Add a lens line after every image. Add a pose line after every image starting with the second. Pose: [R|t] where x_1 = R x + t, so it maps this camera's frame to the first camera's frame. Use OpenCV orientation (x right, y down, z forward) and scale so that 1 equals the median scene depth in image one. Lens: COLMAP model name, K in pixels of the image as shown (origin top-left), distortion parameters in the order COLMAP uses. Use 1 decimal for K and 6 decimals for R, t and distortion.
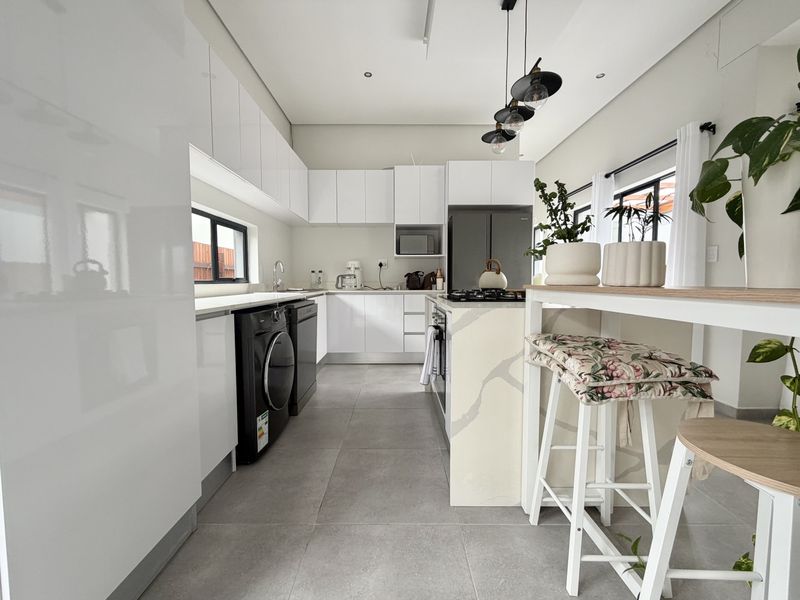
lens RADIAL K [[320.5, 0, 398.2], [0, 320.5, 299.3], [0, 0, 1]] dist [0.002720, -0.000681]
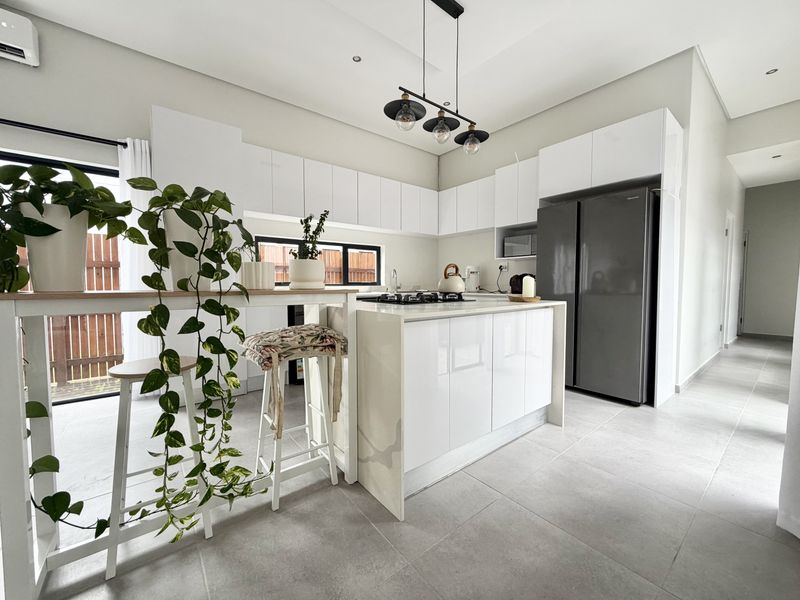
lens RADIAL K [[320.5, 0, 401.7], [0, 320.5, 299.5], [0, 0, 1]] dist [0.002720, -0.000681]
pose [[0.629837, 0.037948, -0.775800, 0.601932], [-0.044901, 0.998914, 0.012408, -0.008999], [0.775429, 0.027019, 0.630857, 0.147518]]
